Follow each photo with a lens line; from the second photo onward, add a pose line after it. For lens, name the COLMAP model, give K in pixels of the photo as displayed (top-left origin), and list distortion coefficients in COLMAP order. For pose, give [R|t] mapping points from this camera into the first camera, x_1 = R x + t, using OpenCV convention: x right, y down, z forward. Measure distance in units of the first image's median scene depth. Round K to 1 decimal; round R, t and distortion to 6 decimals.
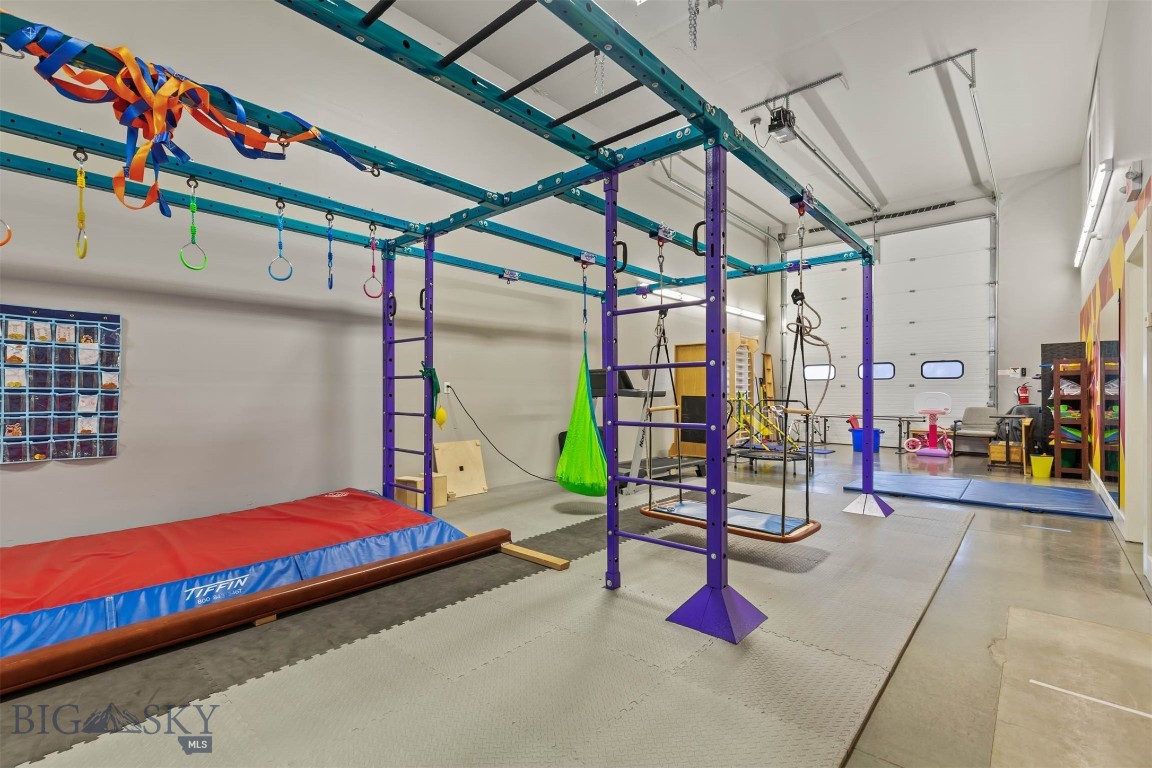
lens RADIAL K [[520.9, 0, 575.1], [0, 520.9, 388.5], [0, 0, 1]] dist [0.008975, -0.001248]
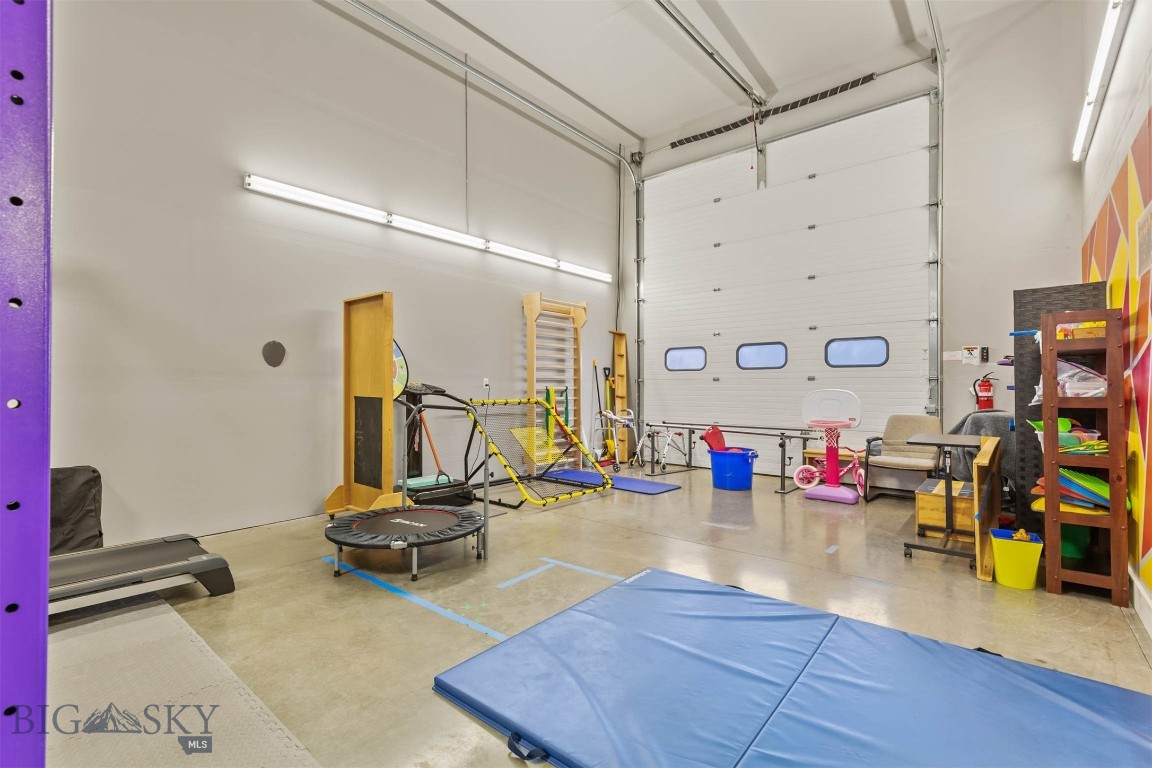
lens RADIAL K [[520.9, 0, 571.7], [0, 520.9, 380.8], [0, 0, 1]] dist [0.008975, -0.001248]
pose [[0.999711, 0.001332, 0.023988, 0.385744], [-0.001152, 0.999971, -0.007512, 0.002346], [-0.023997, 0.007482, 0.999684, 0.432687]]
